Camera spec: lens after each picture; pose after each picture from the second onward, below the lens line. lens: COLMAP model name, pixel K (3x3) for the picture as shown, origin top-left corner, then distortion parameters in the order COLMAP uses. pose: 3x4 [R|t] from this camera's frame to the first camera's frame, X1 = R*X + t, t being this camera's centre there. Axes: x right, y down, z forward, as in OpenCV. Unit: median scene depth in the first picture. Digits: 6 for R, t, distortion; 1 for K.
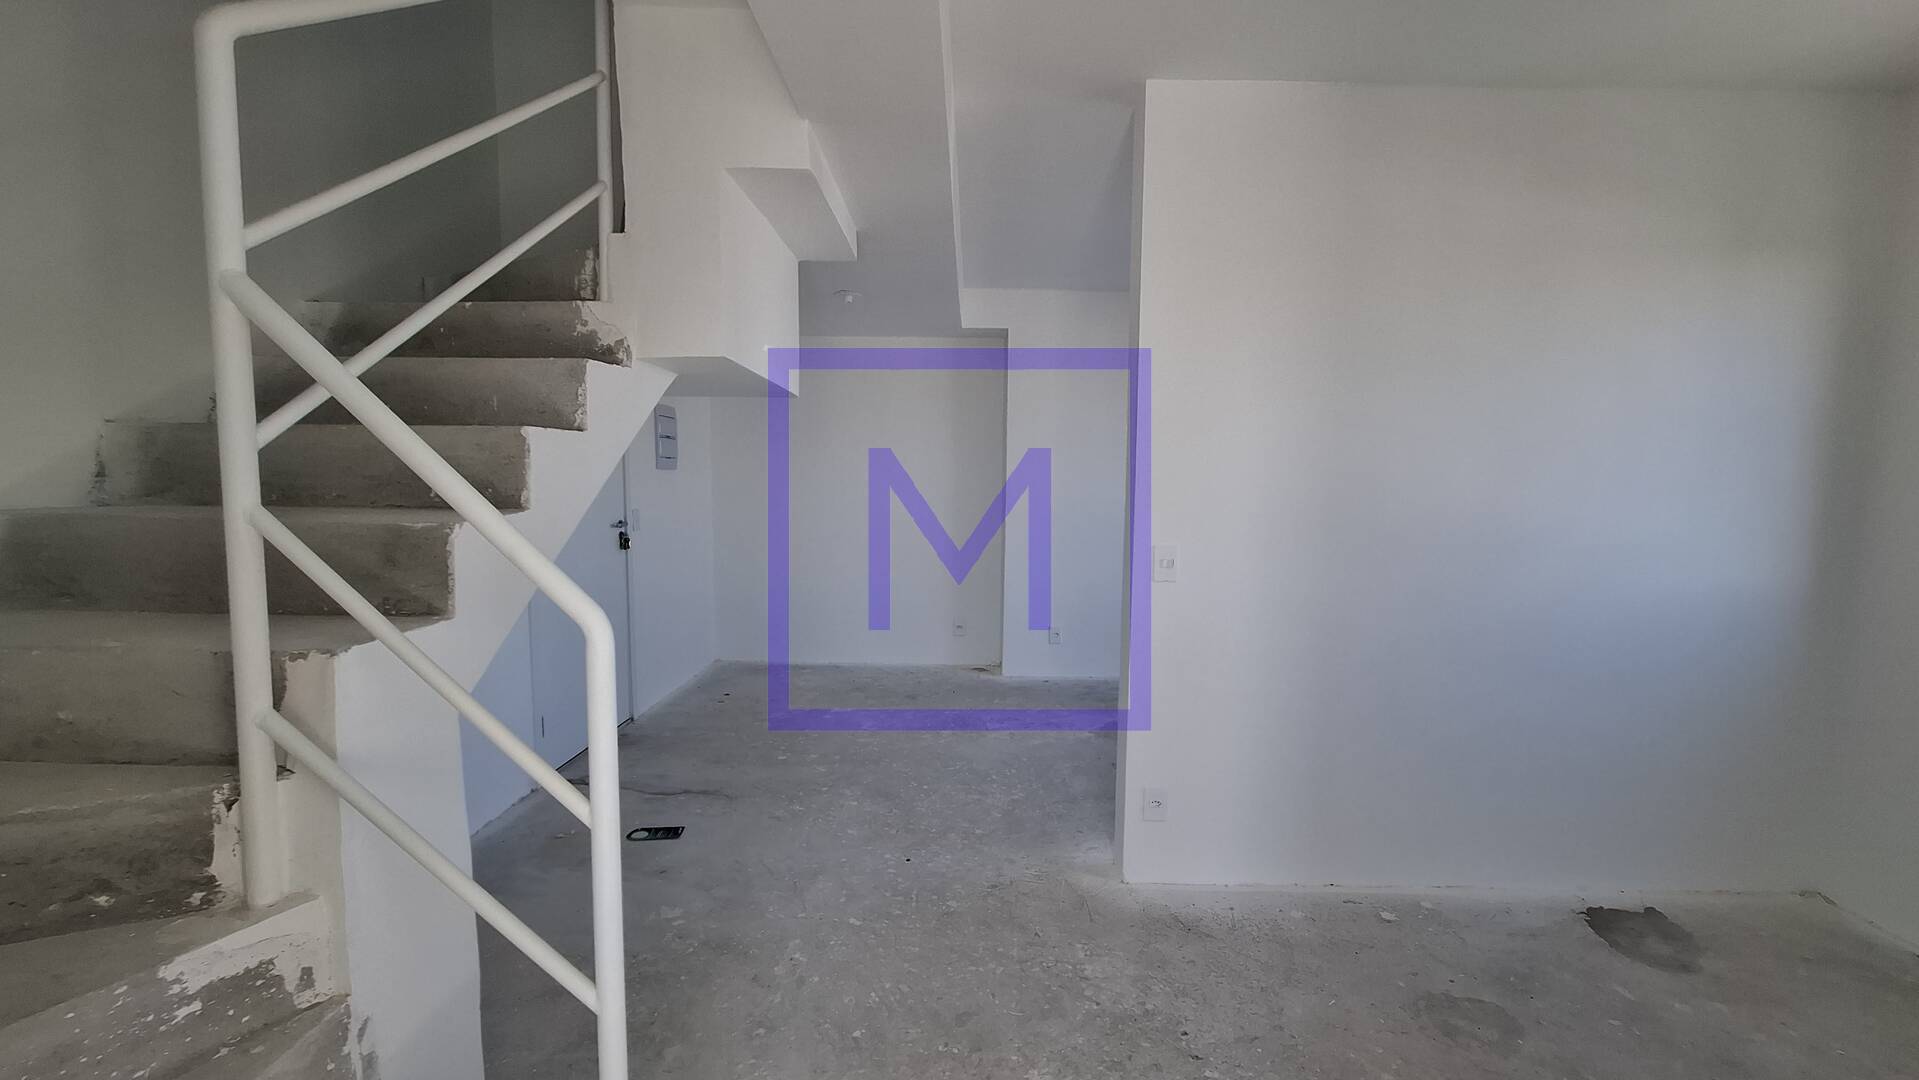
lens RADIAL K [[774.2, 0, 1000.1], [0, 774.2, 539.5], [0, 0, 1]] dist [-0.005748, 0.002320]
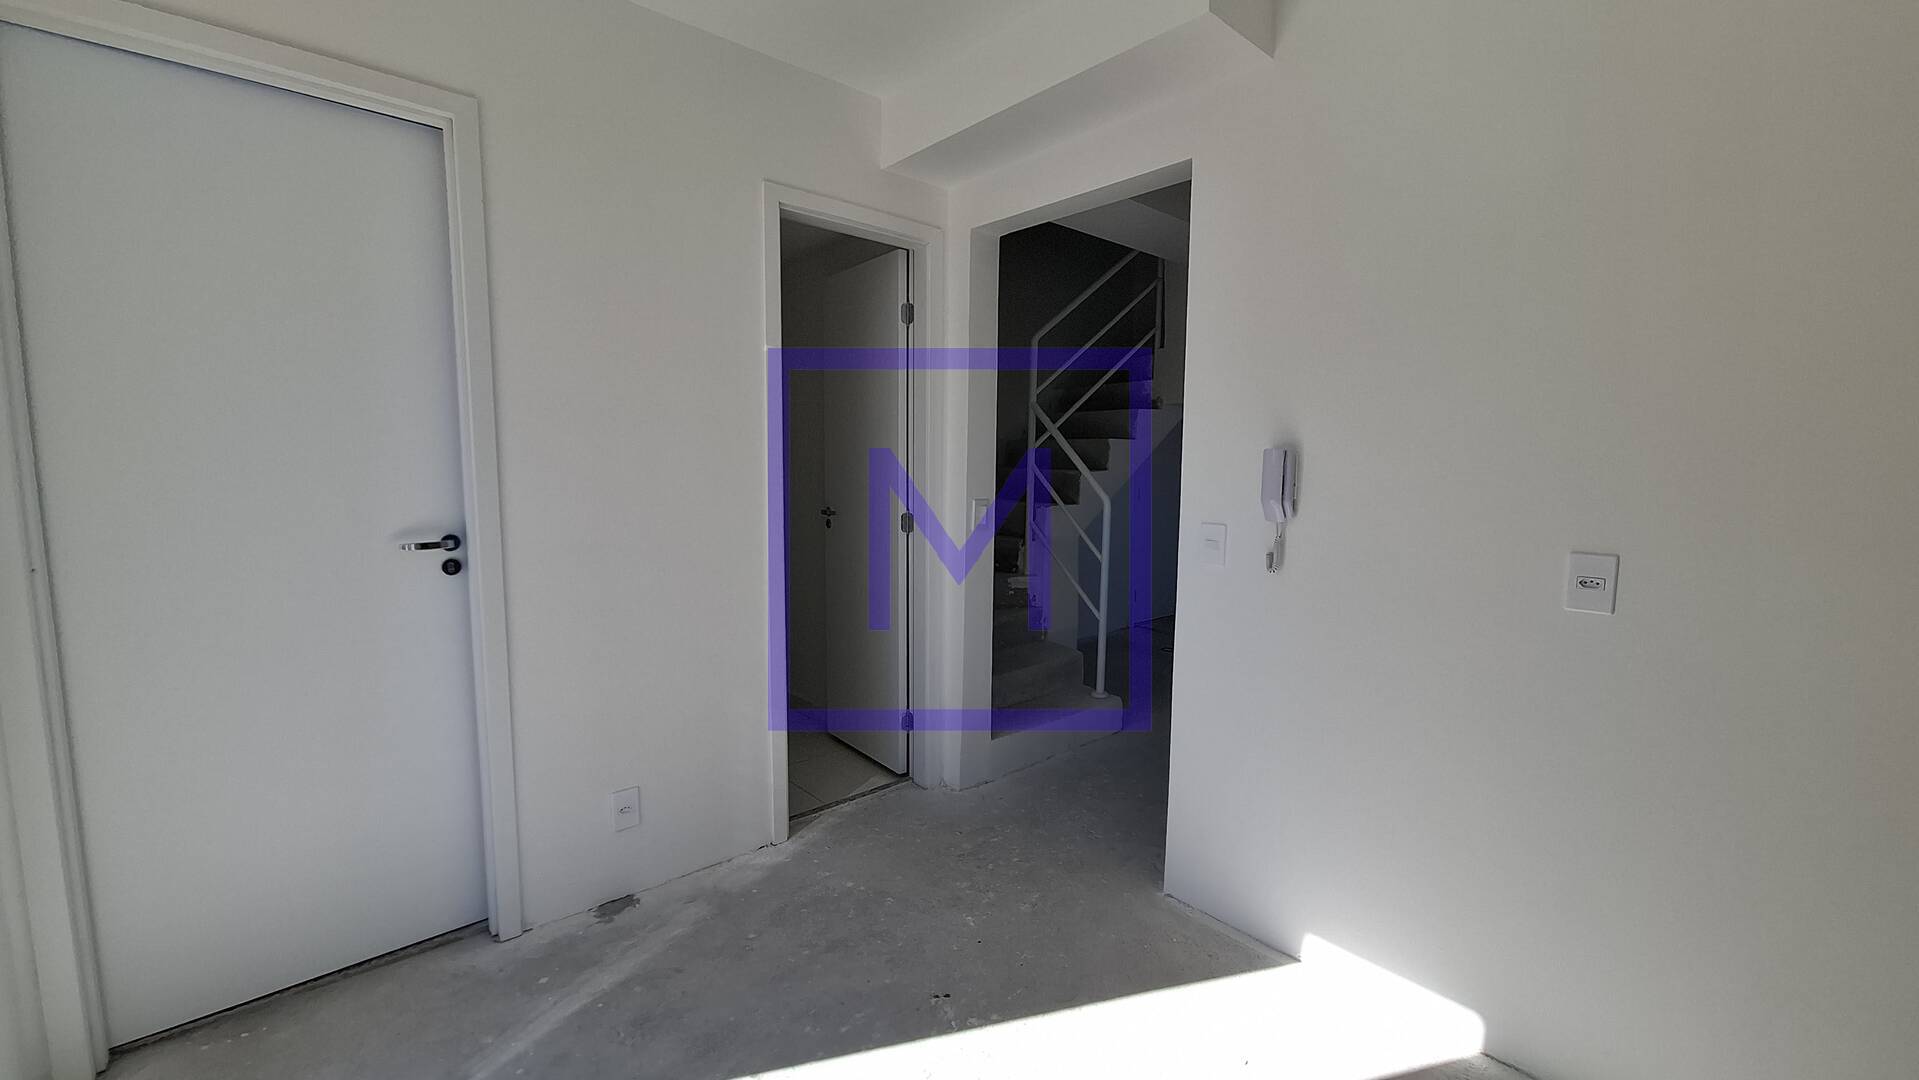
lens RADIAL K [[774.2, 0, 959.4], [0, 774.2, 545.3], [0, 0, 1]] dist [-0.005748, 0.002320]
pose [[0.647804, 0.081737, -0.757409, 1.386471], [-0.068256, 0.996456, 0.049155, 0.156153], [0.758743, 0.019856, 0.651087, -1.411997]]
